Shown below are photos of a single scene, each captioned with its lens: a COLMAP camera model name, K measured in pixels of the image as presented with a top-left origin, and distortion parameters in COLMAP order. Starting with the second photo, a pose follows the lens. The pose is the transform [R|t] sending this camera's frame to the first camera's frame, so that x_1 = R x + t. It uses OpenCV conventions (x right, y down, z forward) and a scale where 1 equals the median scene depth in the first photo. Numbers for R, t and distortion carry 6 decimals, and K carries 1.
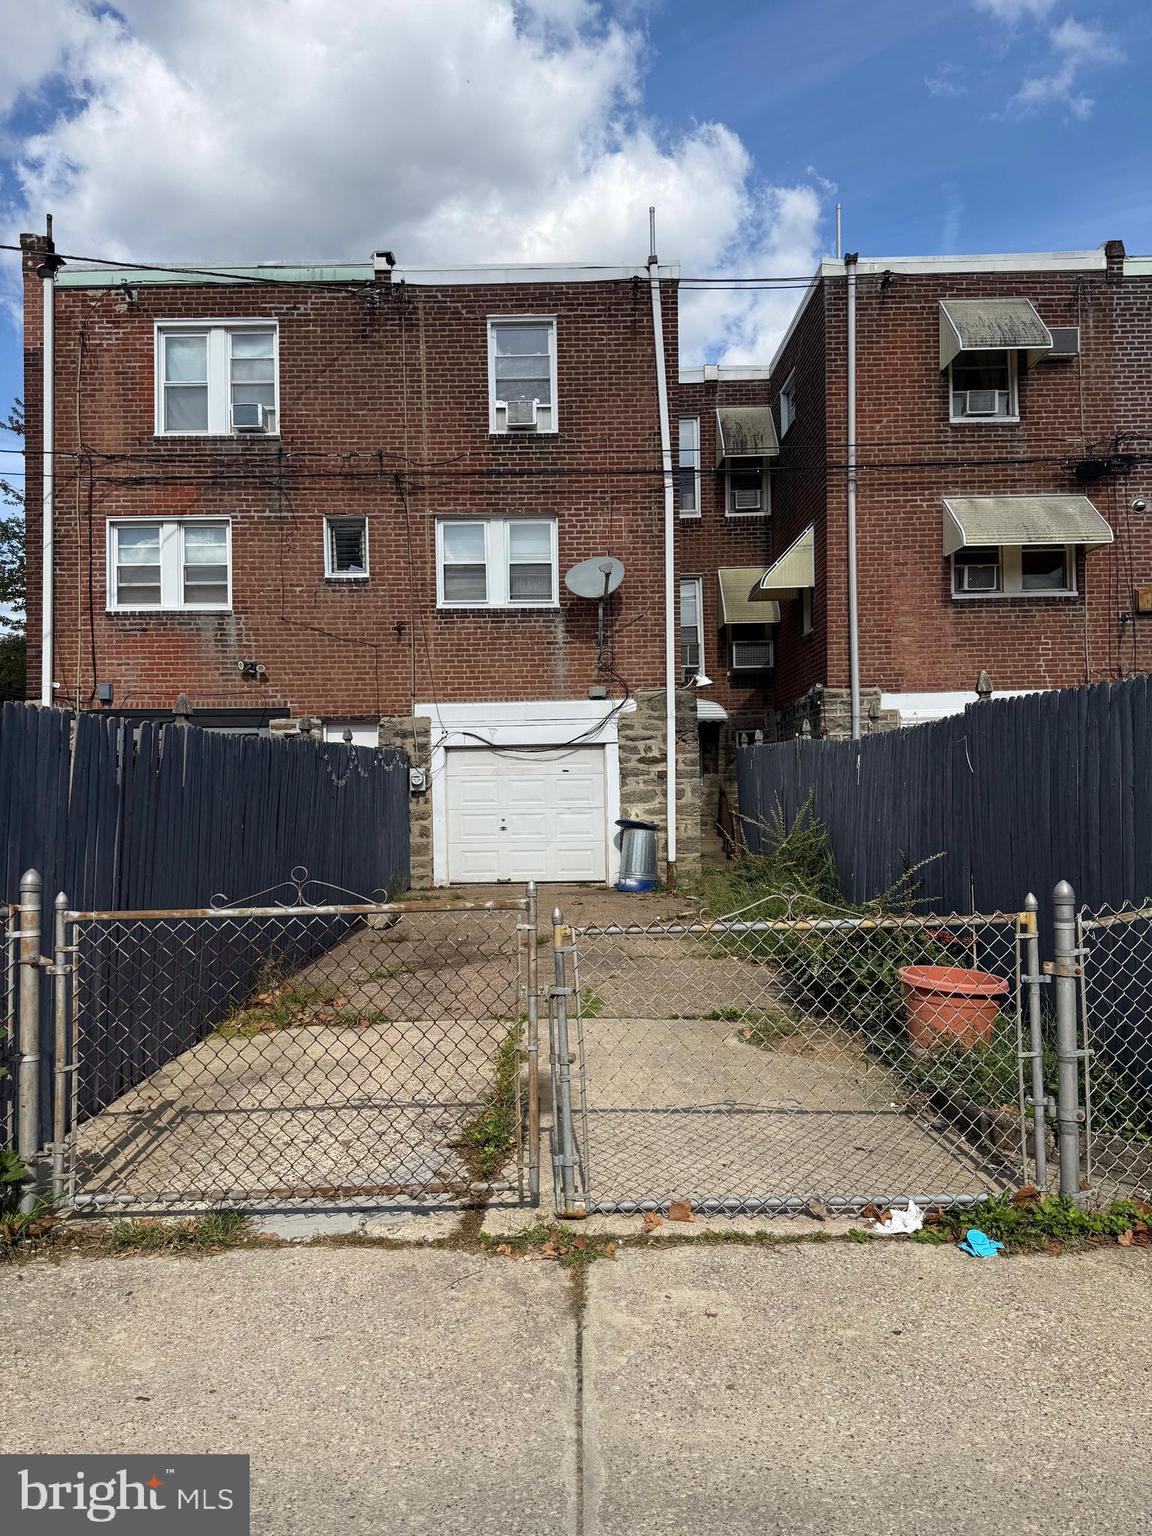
lens RADIAL K [[1061.5, 0, 576.0], [0, 1061.5, 768.0], [0, 0, 1]] dist [0.087994, -0.120255]
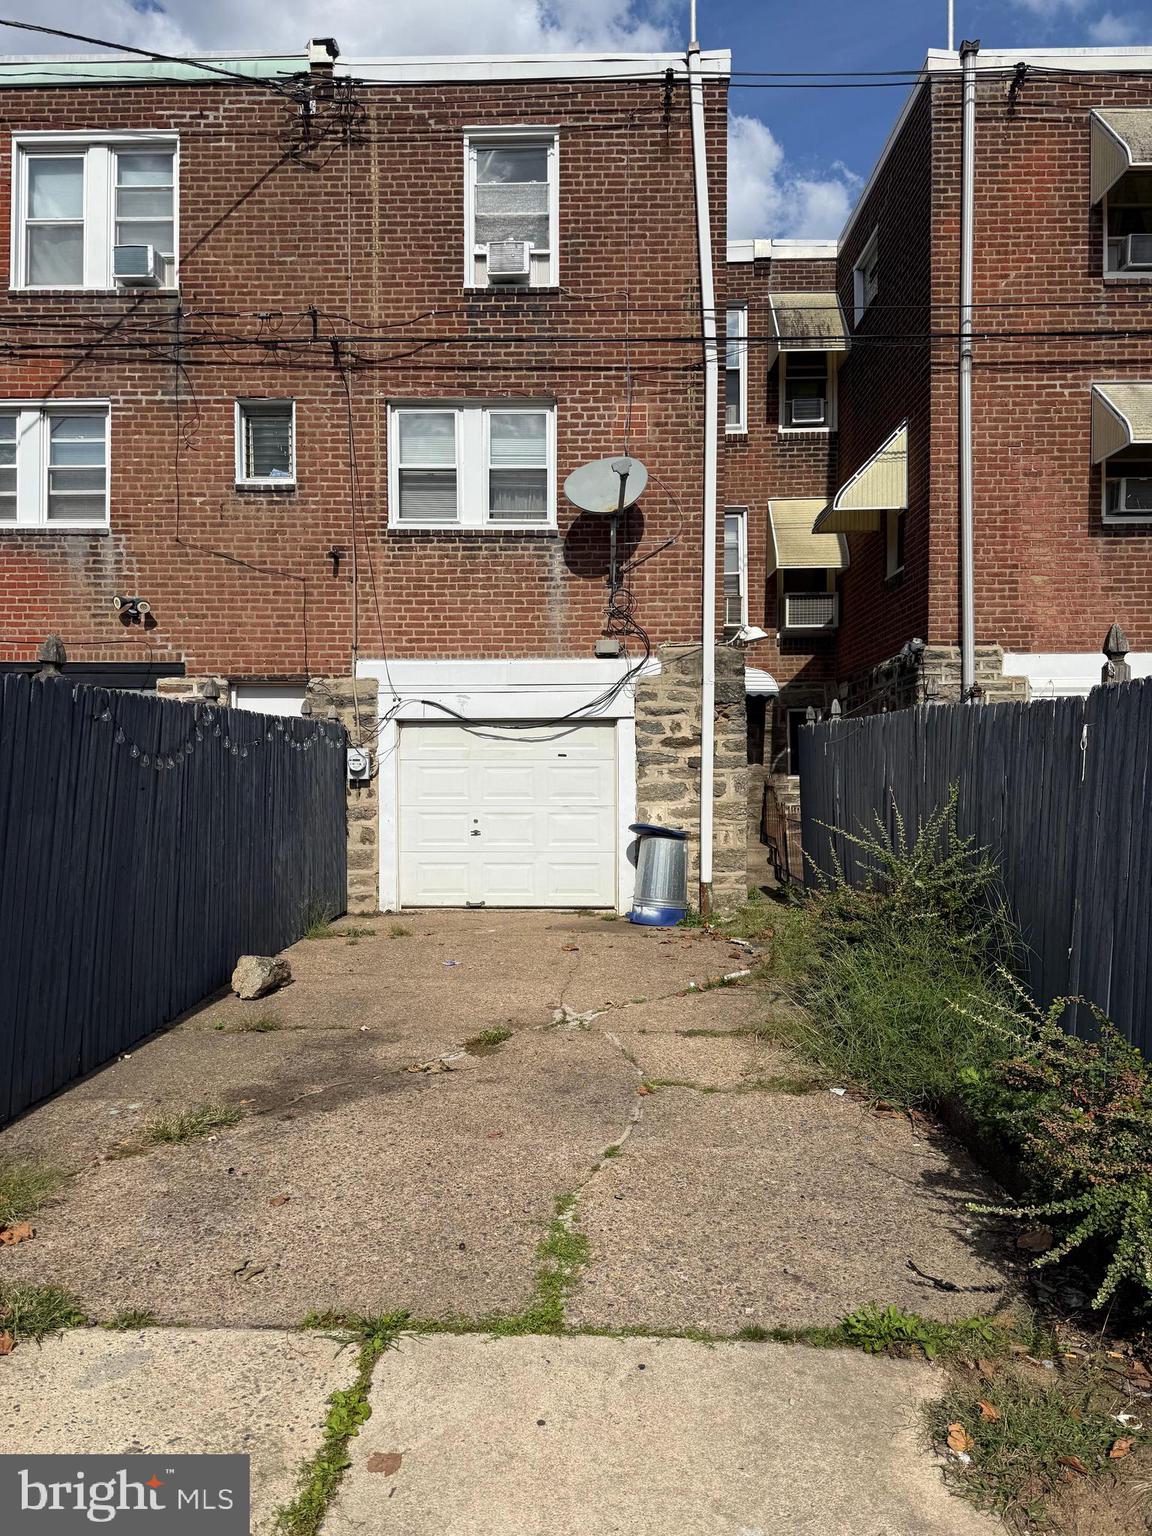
lens RADIAL K [[1061.5, 0, 576.0], [0, 1061.5, 768.0], [0, 0, 1]] dist [0.087994, -0.120255]
pose [[0.999730, 0.015242, -0.017513, 0.012591], [-0.015092, 0.999848, 0.008707, 0.005009], [0.017643, -0.008440, 0.999809, 0.270556]]
